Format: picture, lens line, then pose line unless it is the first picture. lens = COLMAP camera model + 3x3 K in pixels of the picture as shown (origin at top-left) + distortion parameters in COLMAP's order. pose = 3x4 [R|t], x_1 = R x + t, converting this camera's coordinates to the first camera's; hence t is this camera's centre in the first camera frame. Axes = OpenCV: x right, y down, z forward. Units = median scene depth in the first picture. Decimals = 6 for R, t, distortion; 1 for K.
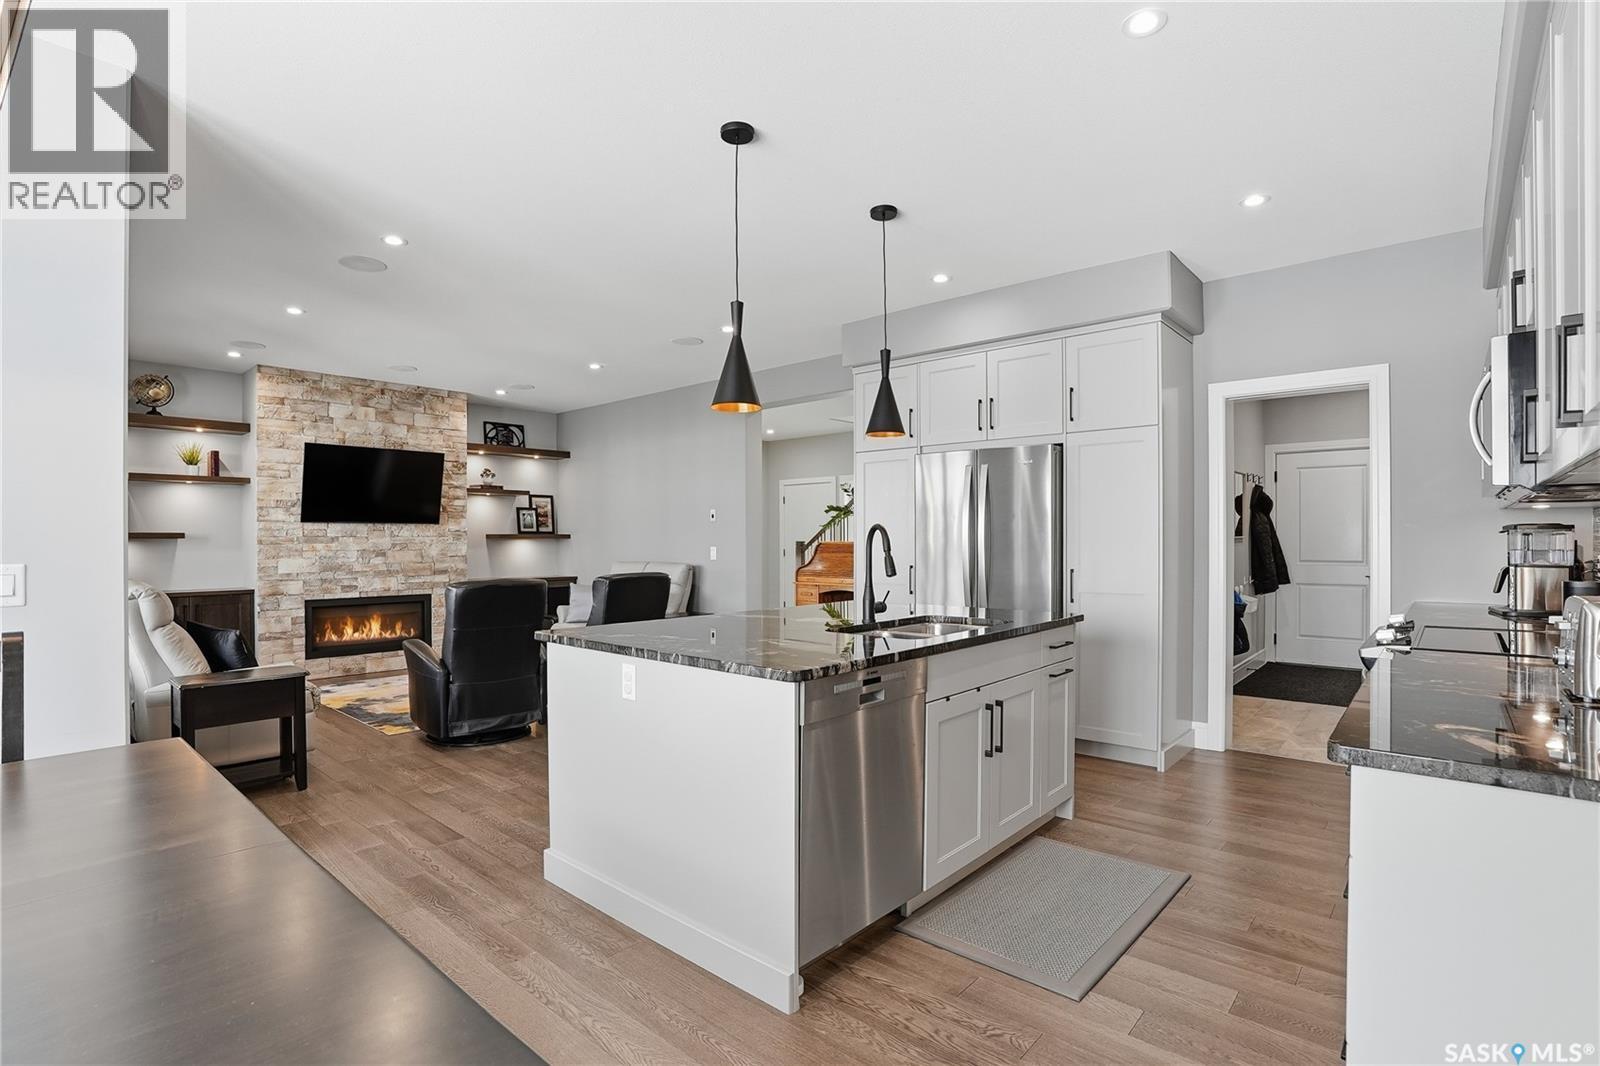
lens RADIAL K [[772.2, 0, 791.4], [0, 772.2, 545.4], [0, 0, 1]] dist [-0.064687, 0.022023]
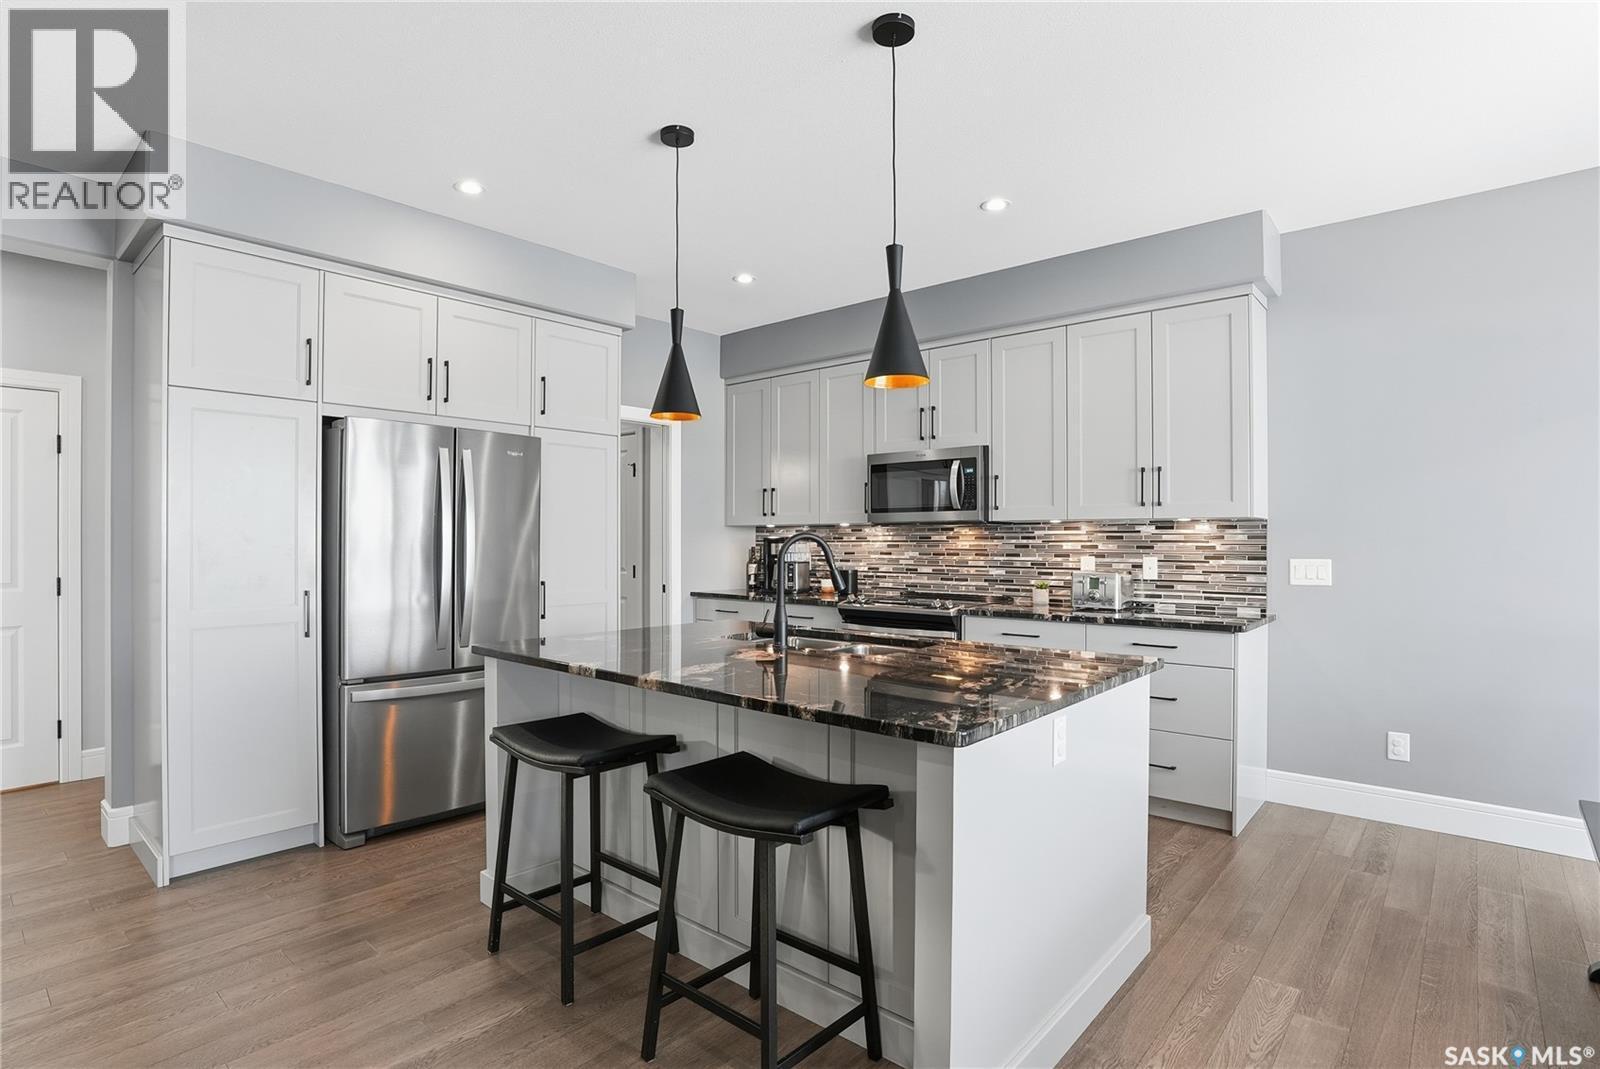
lens RADIAL K [[810.3, 0, 803.9], [0, 810.3, 541.8], [0, 0, 1]] dist [-0.040538, 0.001123]
pose [[-0.020754, 0.000013, 0.999785, -0.381138], [0.008626, 0.999963, 0.000166, -0.008758], [-0.999747, 0.008627, -0.020754, 0.479931]]
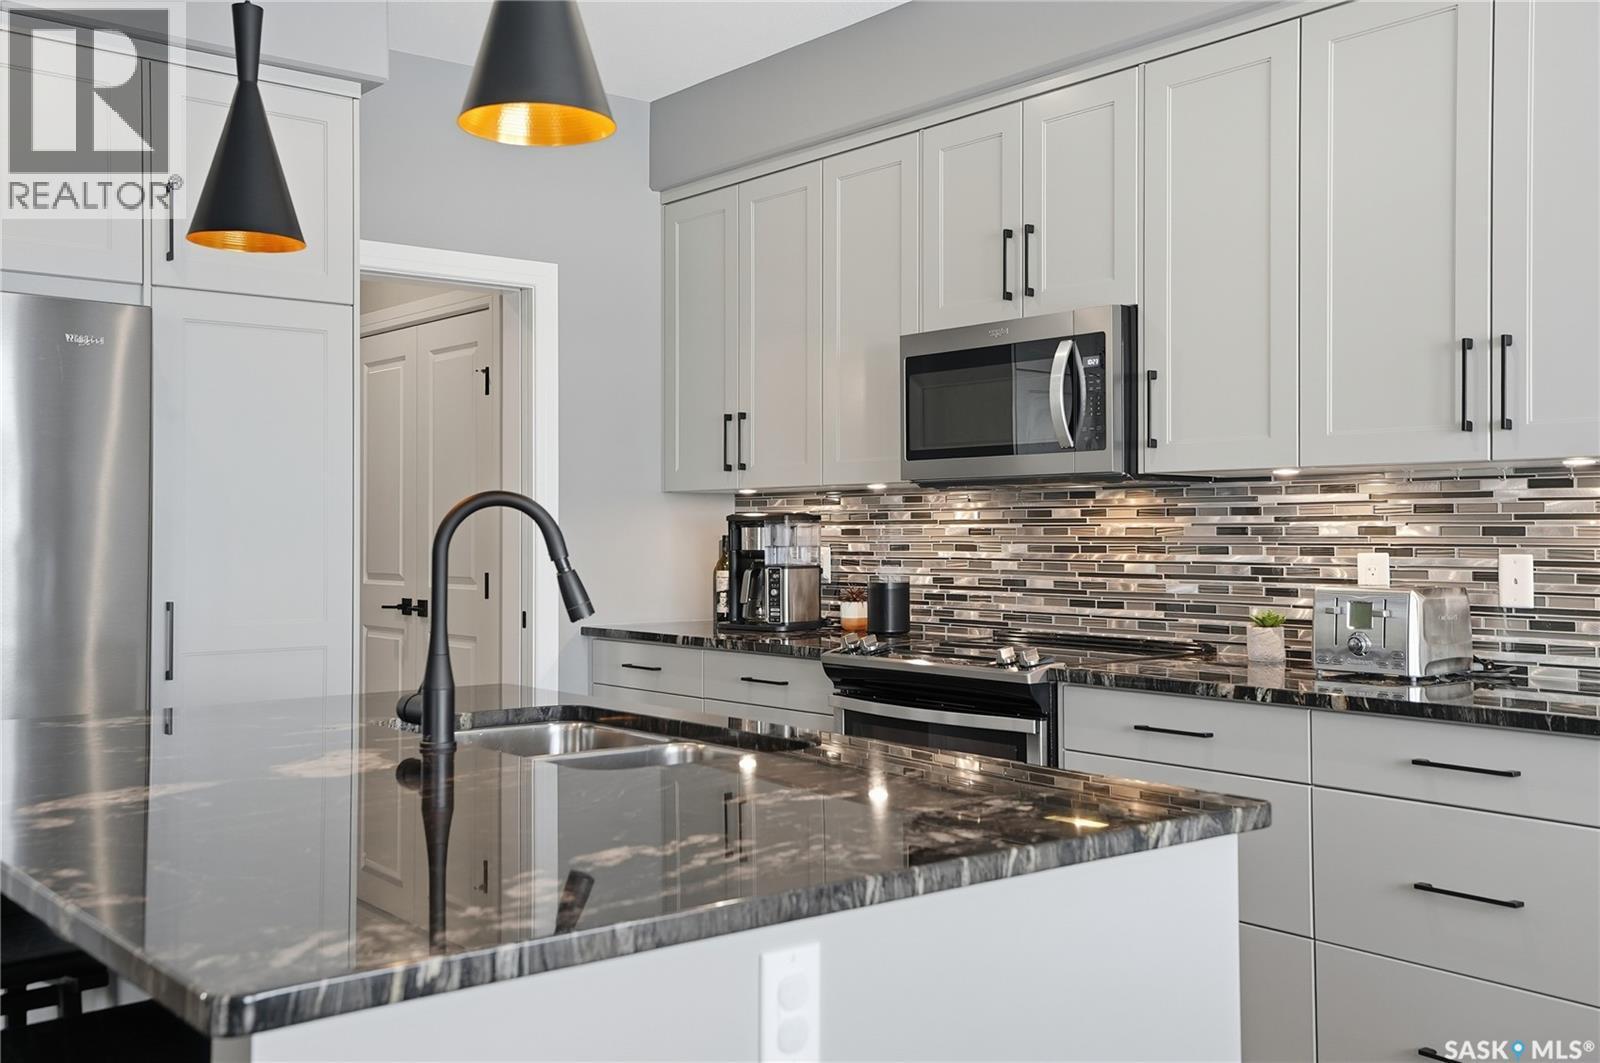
lens RADIAL K [[1566.1, 0, 793.2], [0, 1566.1, 508.3], [0, 0, 1]] dist [0.073381, 0.000000]
pose [[0.163874, 0.016921, 0.986336, -0.307010], [0.009109, 0.999784, -0.018665, -0.001594], [-0.986439, 0.012044, 0.163685, 0.339254]]
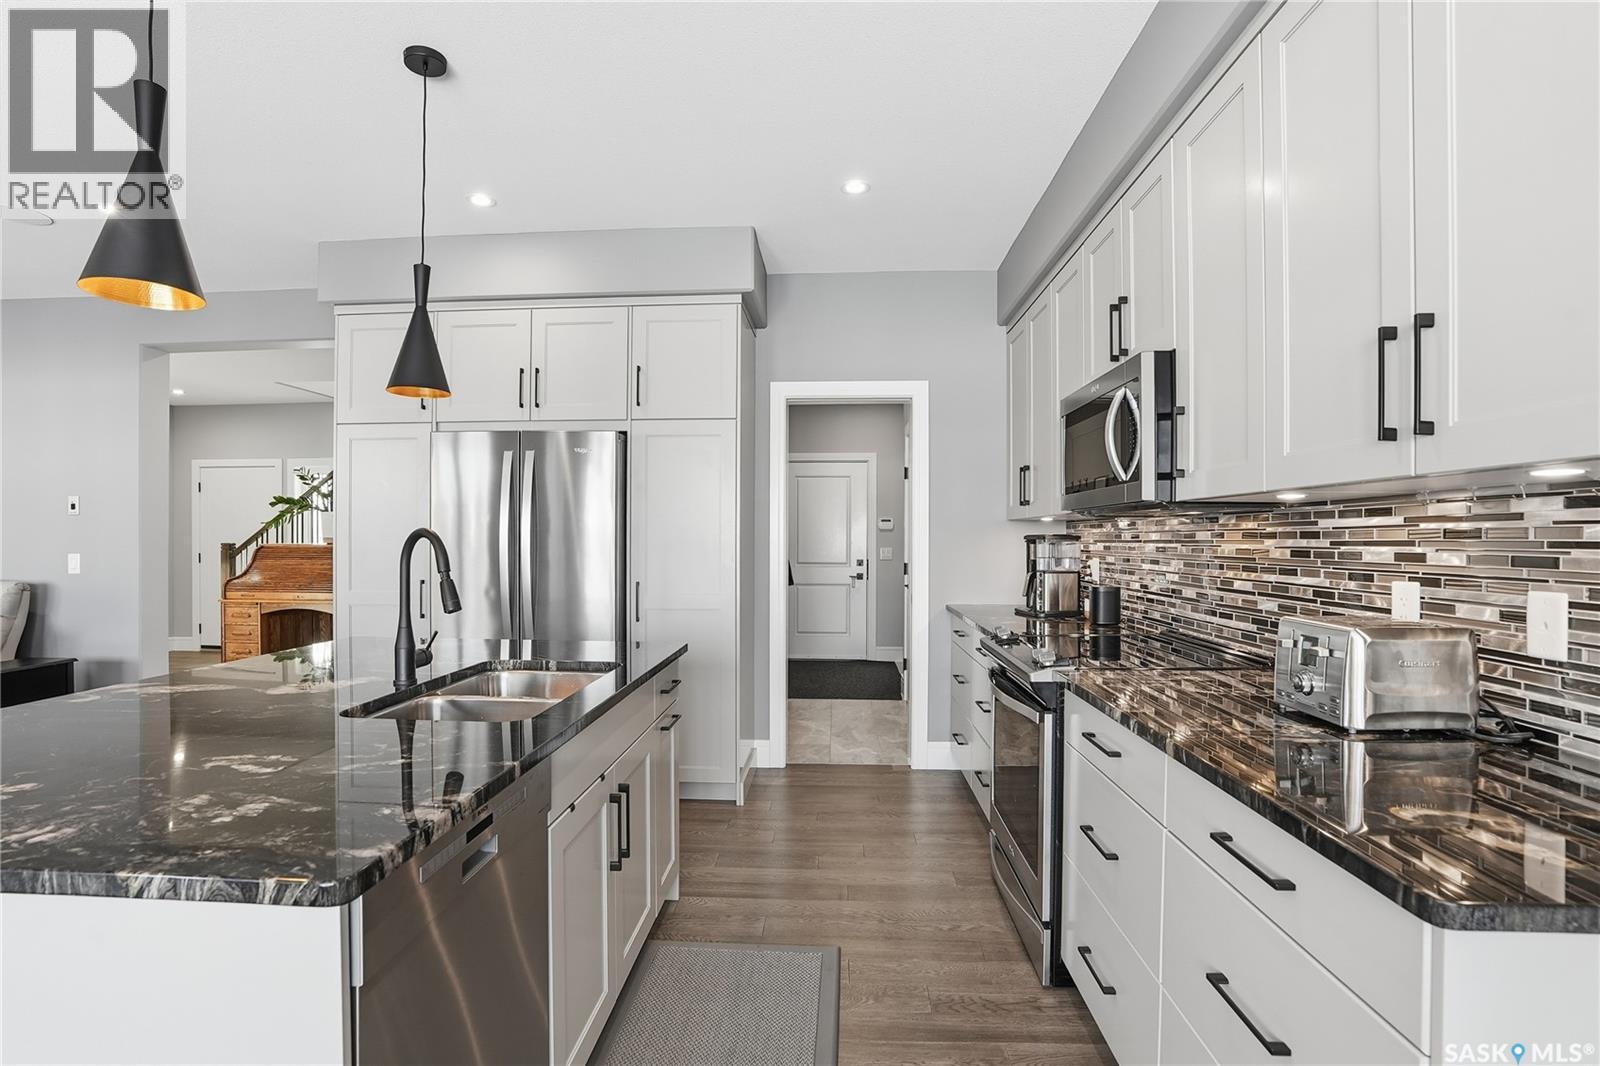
lens RADIAL K [[772.2, 0, 794.3], [0, 772.2, 541.2], [0, 0, 1]] dist [-0.064687, 0.022023]
pose [[0.781809, 0.002646, 0.623512, -0.018263], [-0.000018, 0.999991, -0.004221, -0.006672], [-0.623518, 0.003289, 0.781802, 0.157102]]
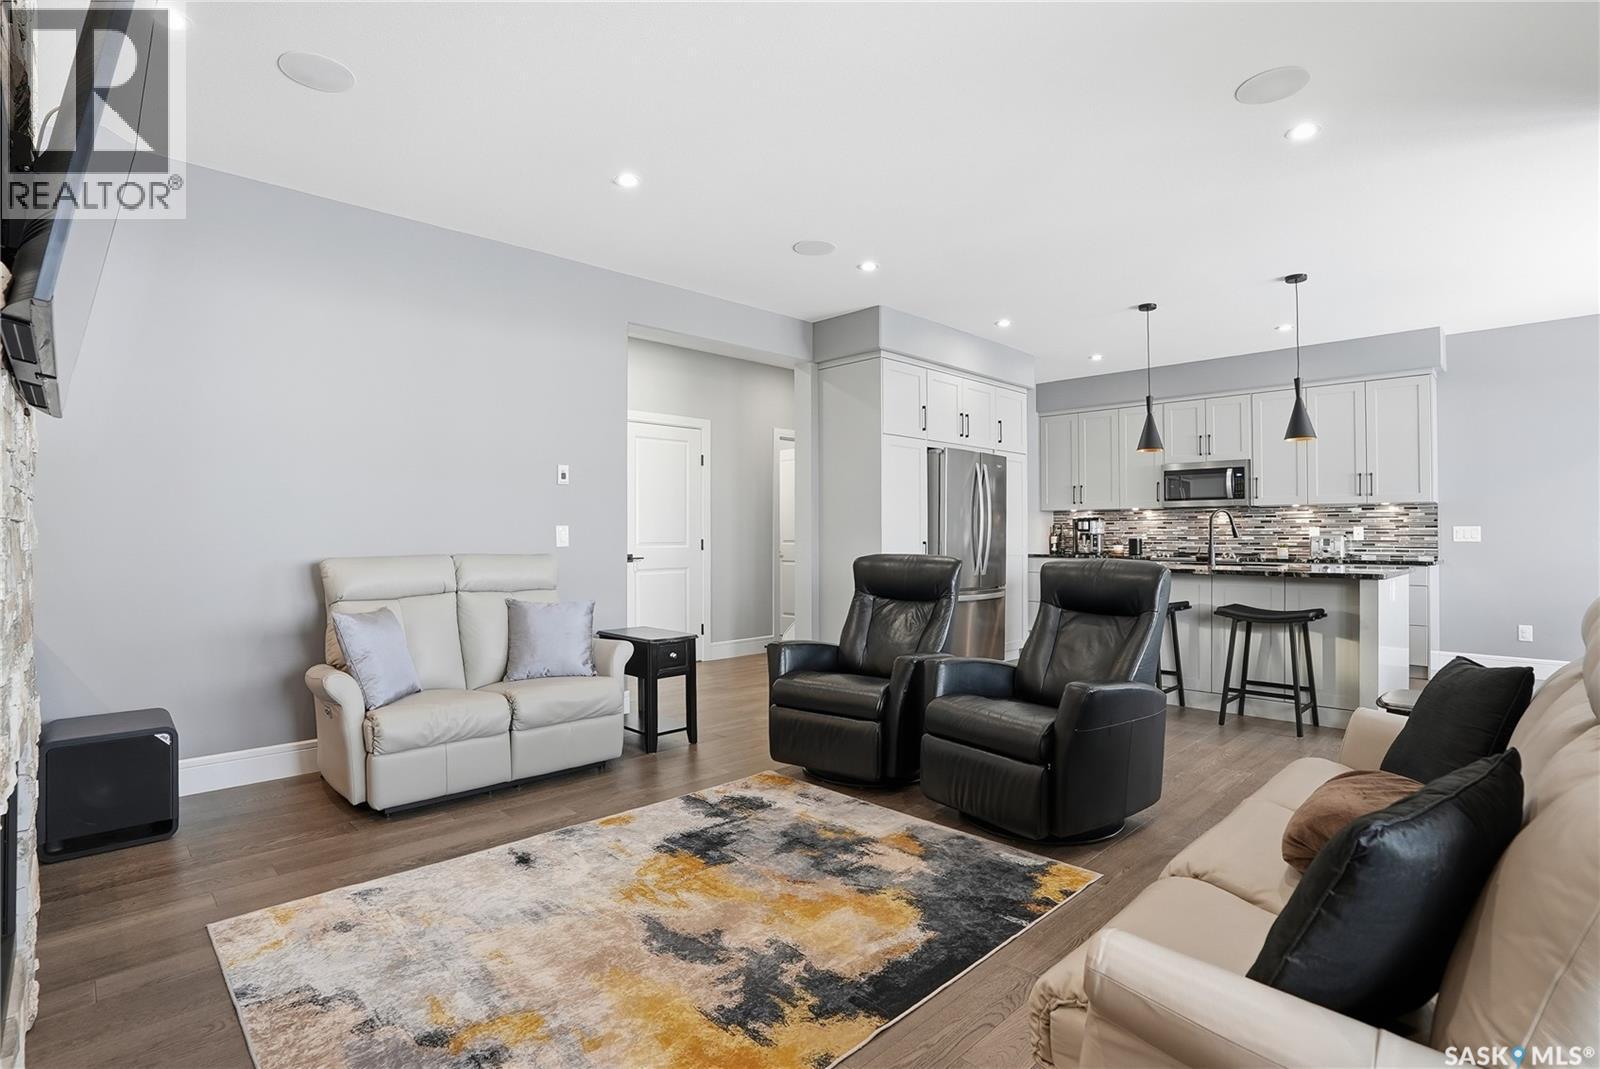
lens RADIAL K [[772.2, 0, 801.3], [0, 772.2, 527.7], [0, 0, 1]] dist [-0.064687, 0.022023]
pose [[0.063332, 0.012170, 0.997918, -0.781128], [0.007576, 0.999891, -0.012675, 0.014251], [-0.997964, 0.008363, 0.063233, 0.864498]]
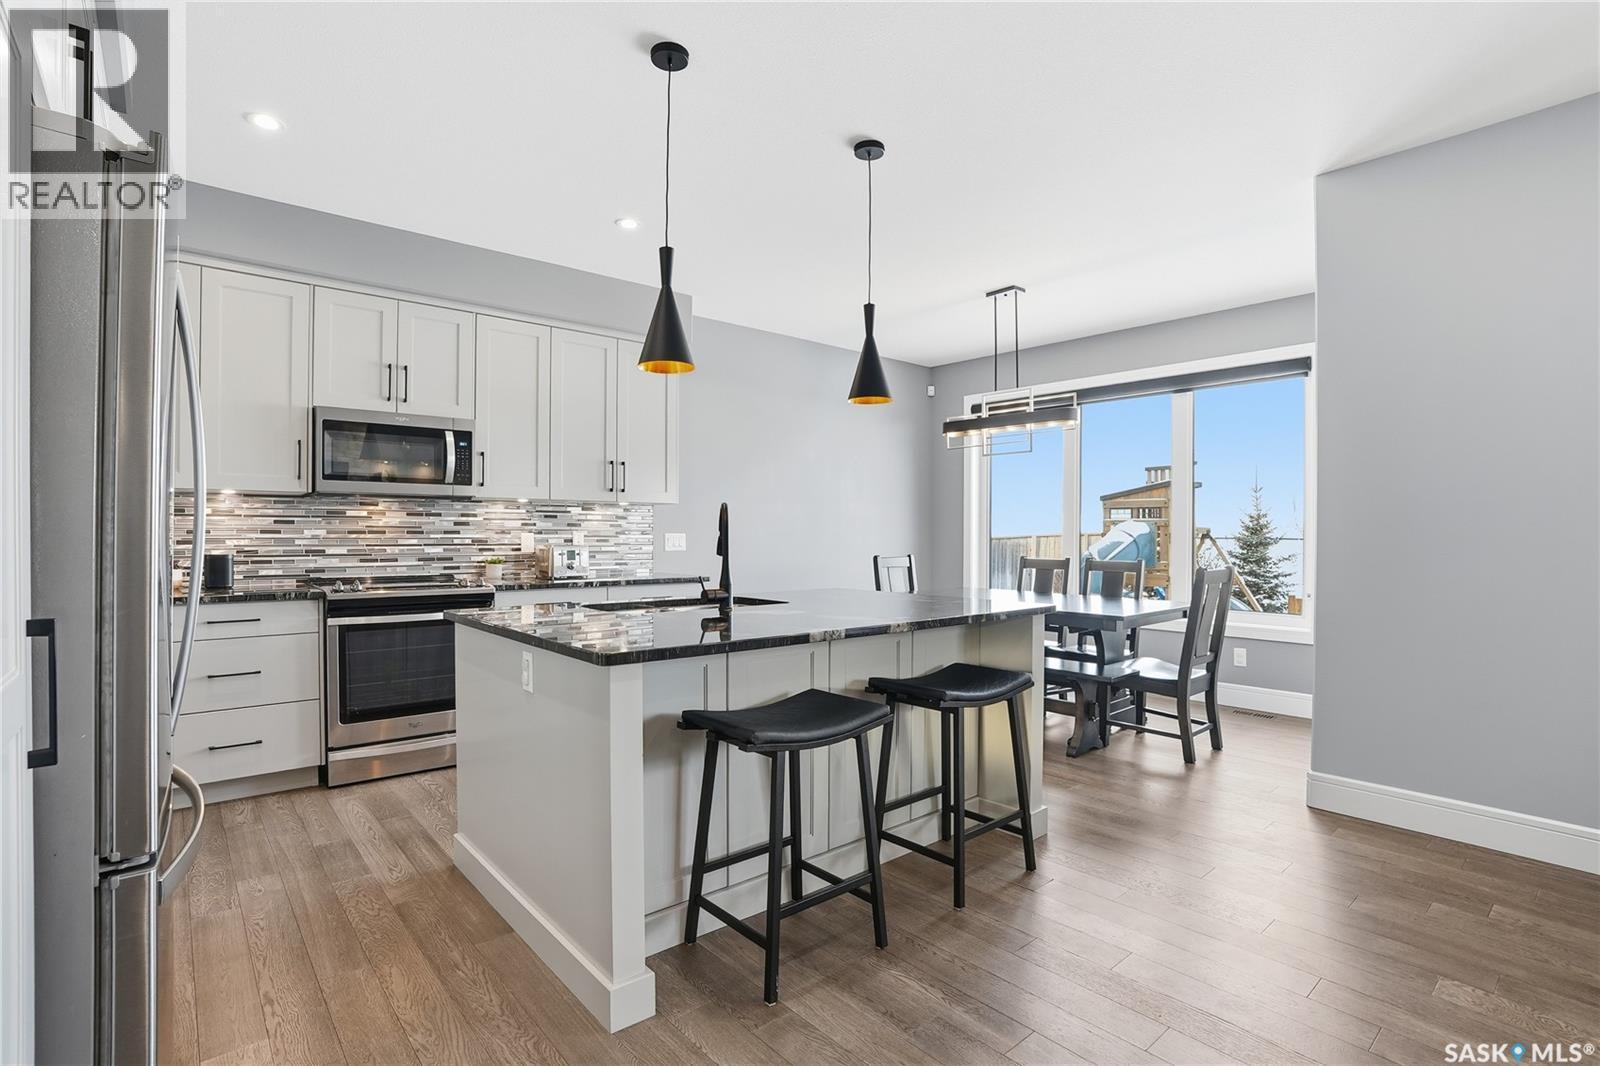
lens RADIAL K [[772.2, 0, 791.4], [0, 772.2, 532.2], [0, 0, 1]] dist [-0.064687, 0.022023]
pose [[-0.990411, -0.000735, 0.138150, -0.049481], [0.000070, 0.999983, 0.005819, 0.000960], [-0.138152, 0.005773, -0.990394, 0.908437]]
